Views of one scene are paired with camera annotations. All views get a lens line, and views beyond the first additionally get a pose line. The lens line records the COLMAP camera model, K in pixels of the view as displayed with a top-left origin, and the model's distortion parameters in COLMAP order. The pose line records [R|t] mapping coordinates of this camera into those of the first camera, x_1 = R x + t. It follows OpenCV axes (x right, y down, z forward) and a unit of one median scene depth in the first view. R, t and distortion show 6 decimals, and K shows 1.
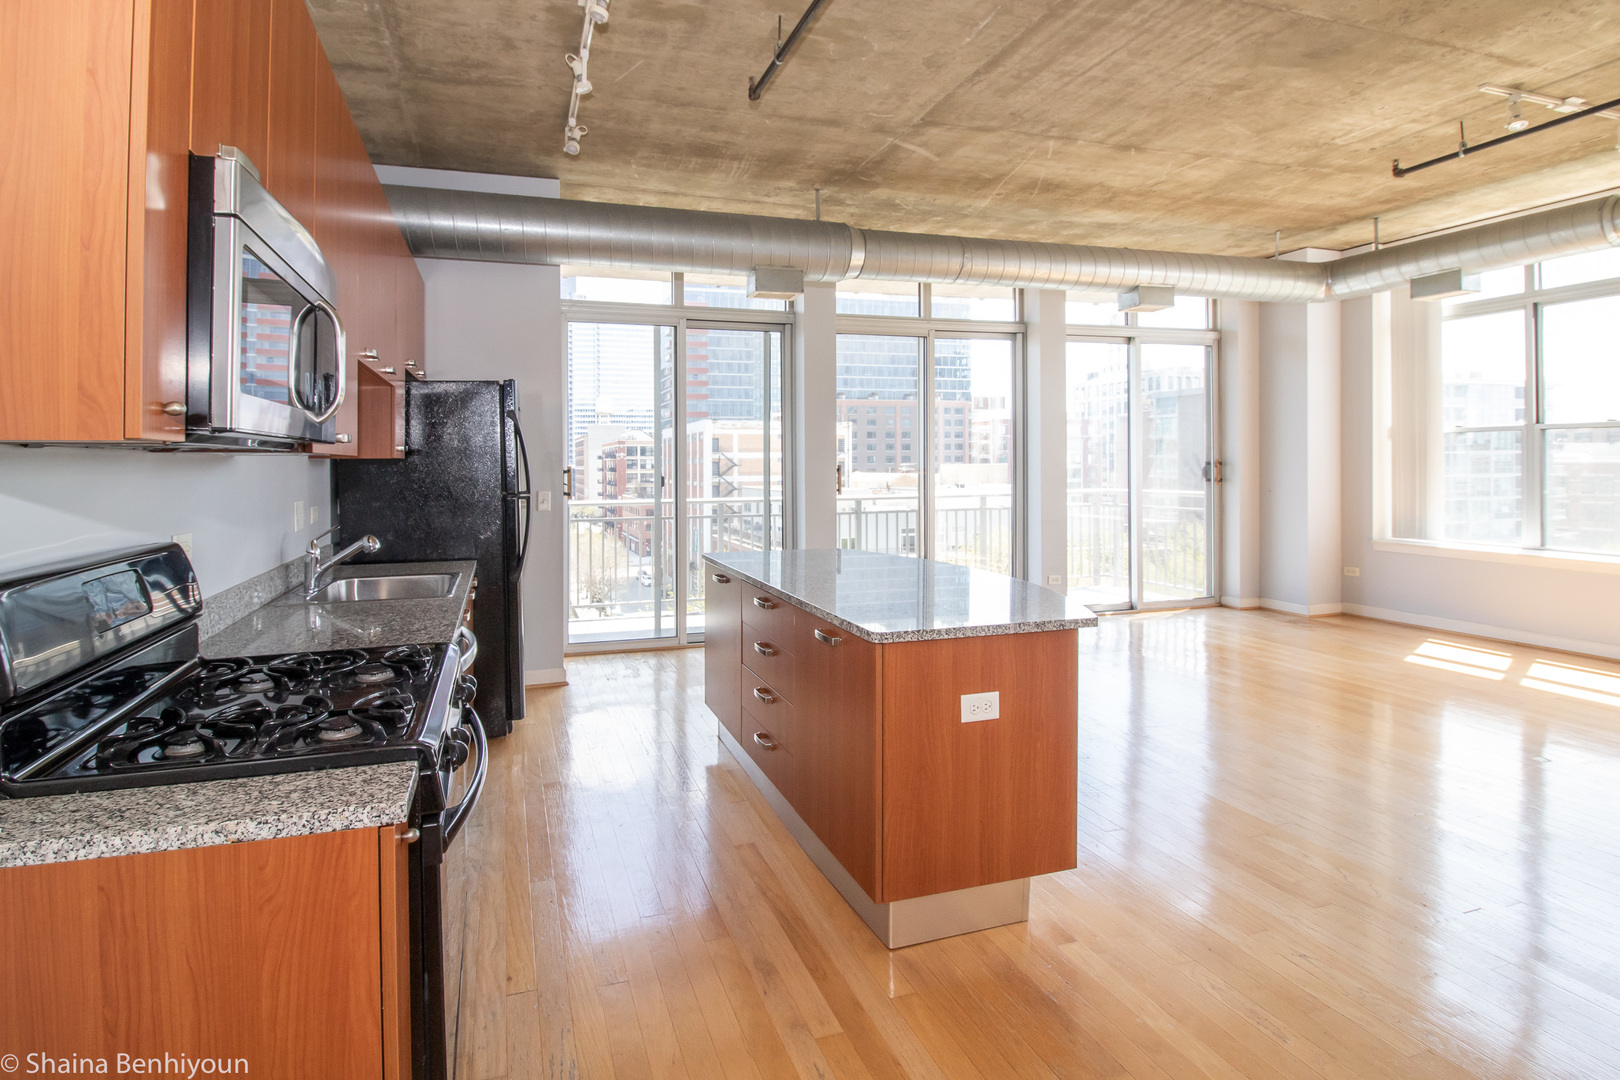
lens RADIAL K [[779.1, 0, 727.3], [0, 779.1, 460.7], [0, 0, 1]] dist [0.001253, -0.009395]
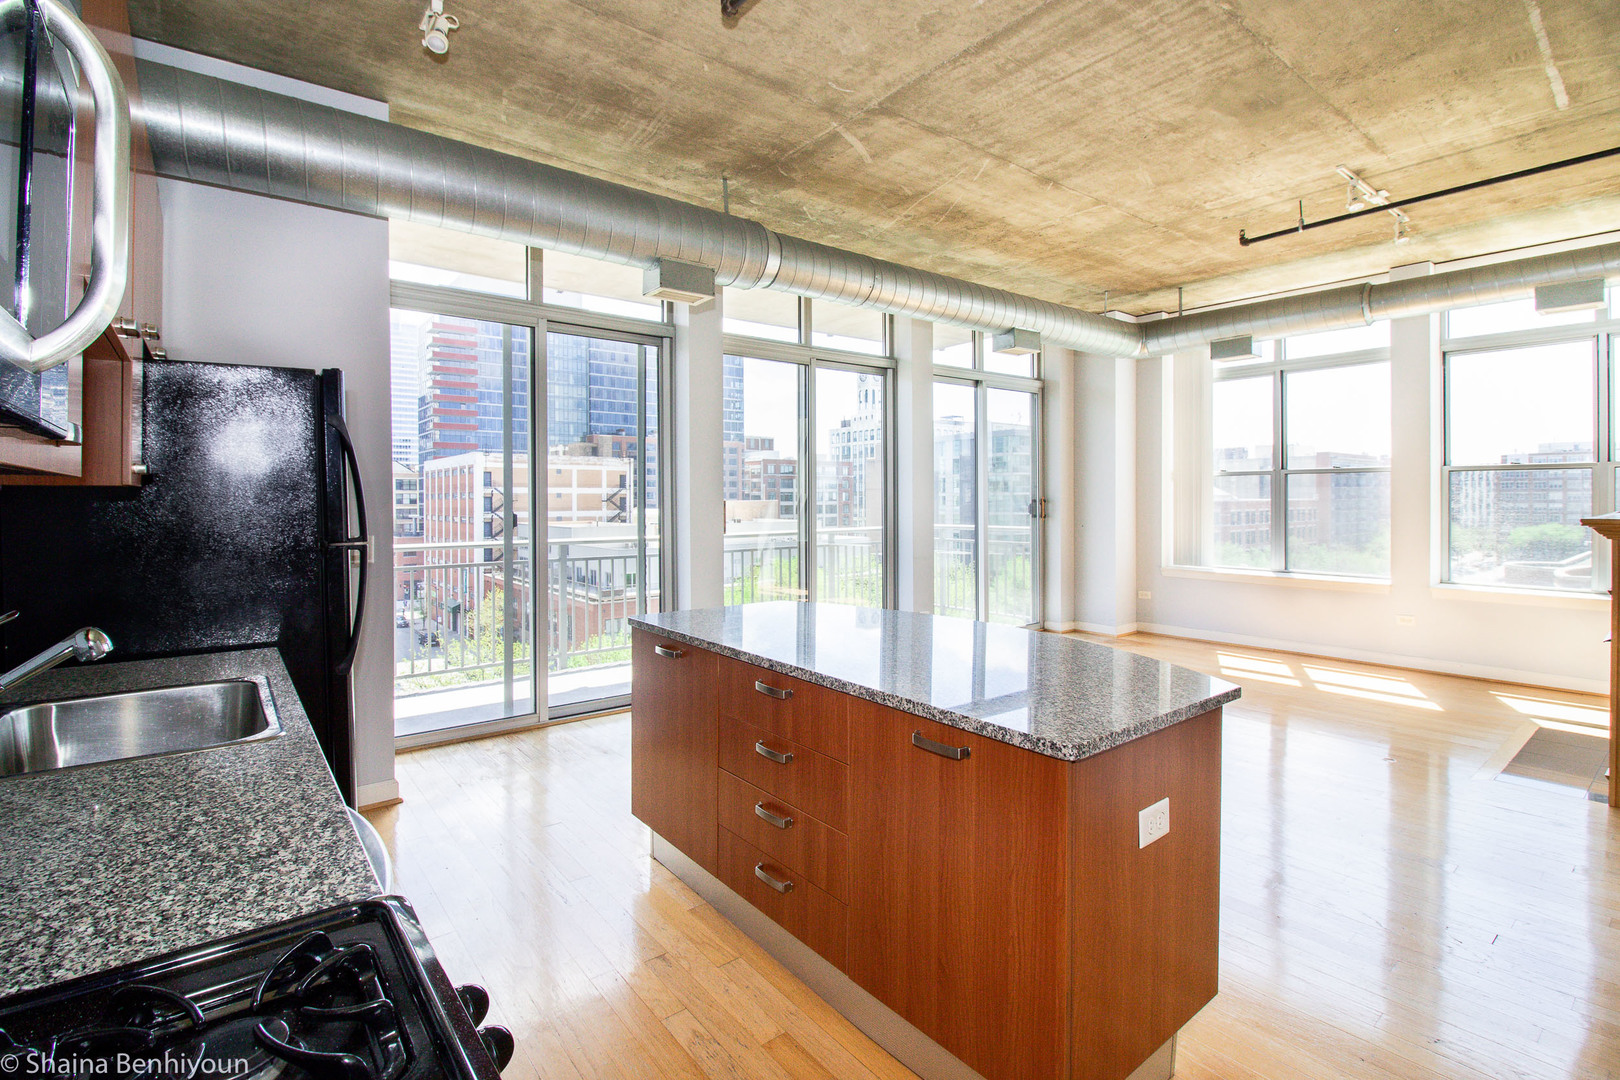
lens RADIAL K [[756.6, 0, 804.2], [0, 756.6, 504.6], [0, 0, 1]] dist [-0.004039, -0.001067]
pose [[0.926405, 0.002459, 0.376521, -0.102589], [-0.006270, 0.999941, 0.008895, 0.001491], [-0.376476, -0.010601, 0.926366, 0.173847]]
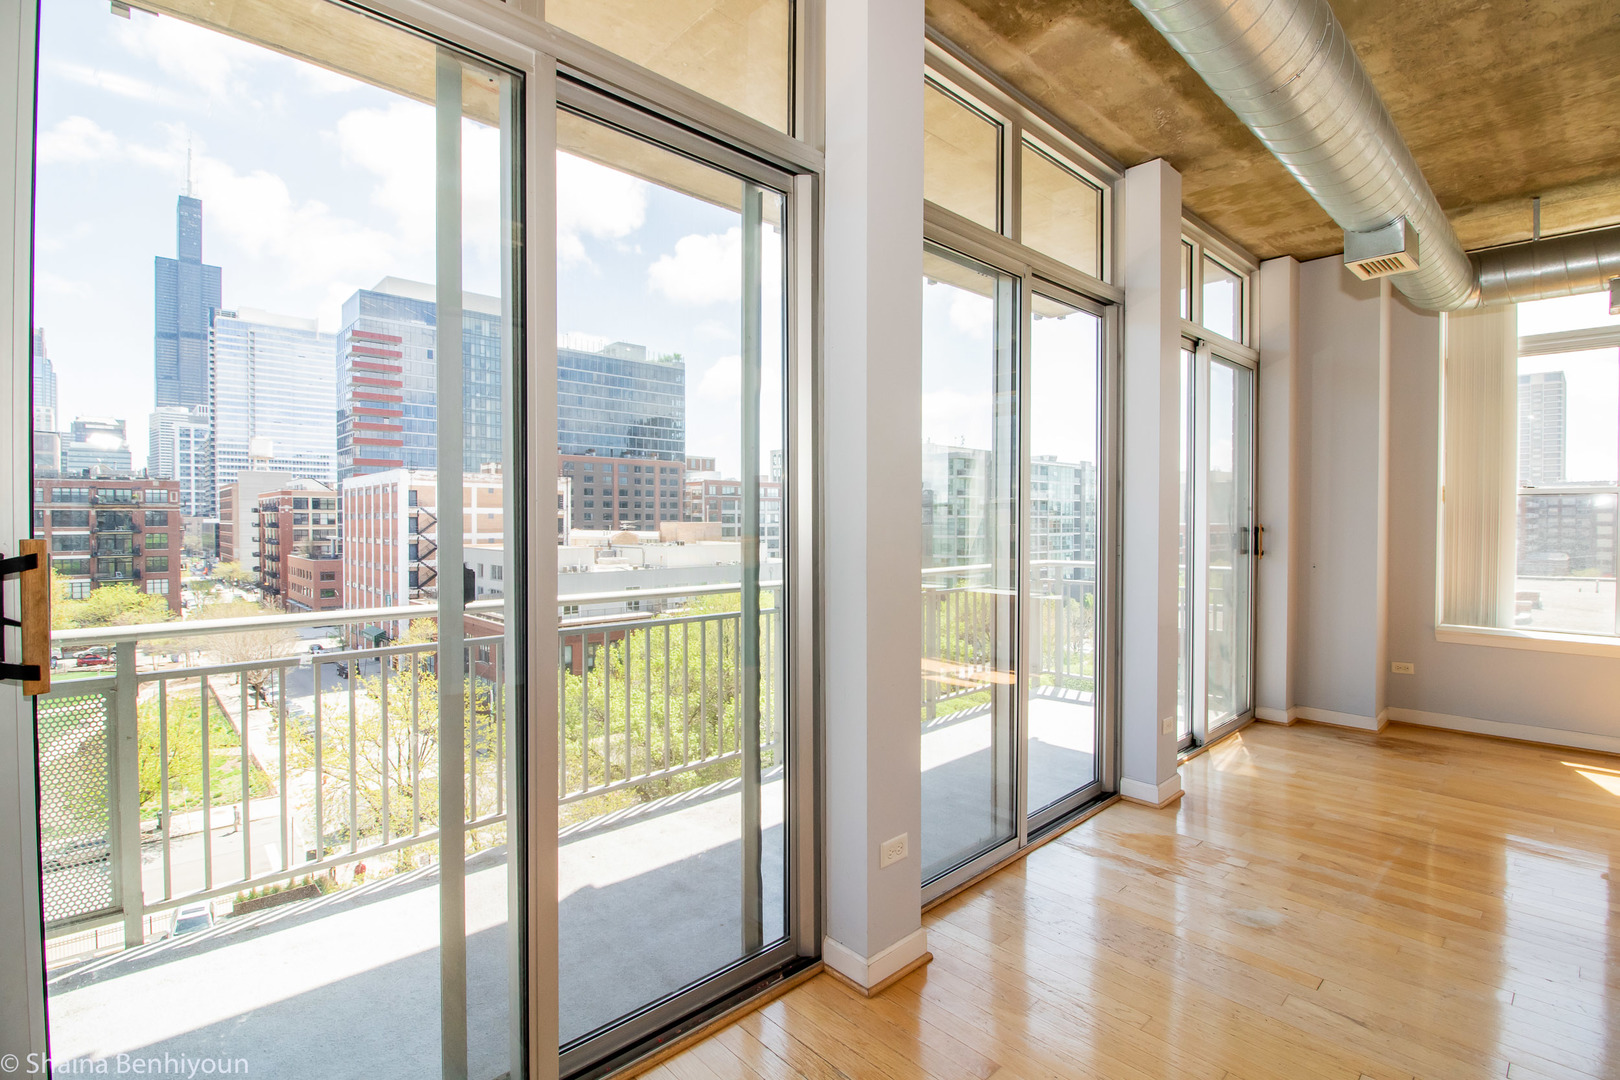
lens RADIAL K [[758.7, 0, 802.3], [0, 758.7, 533.8], [0, 0, 1]] dist [-0.011080, 0.000444]
pose [[0.893981, 0.002198, 0.448099, -0.107883], [-0.011346, 0.999778, 0.017731, 0.001023], [-0.447961, -0.020935, 0.893808, 0.835088]]
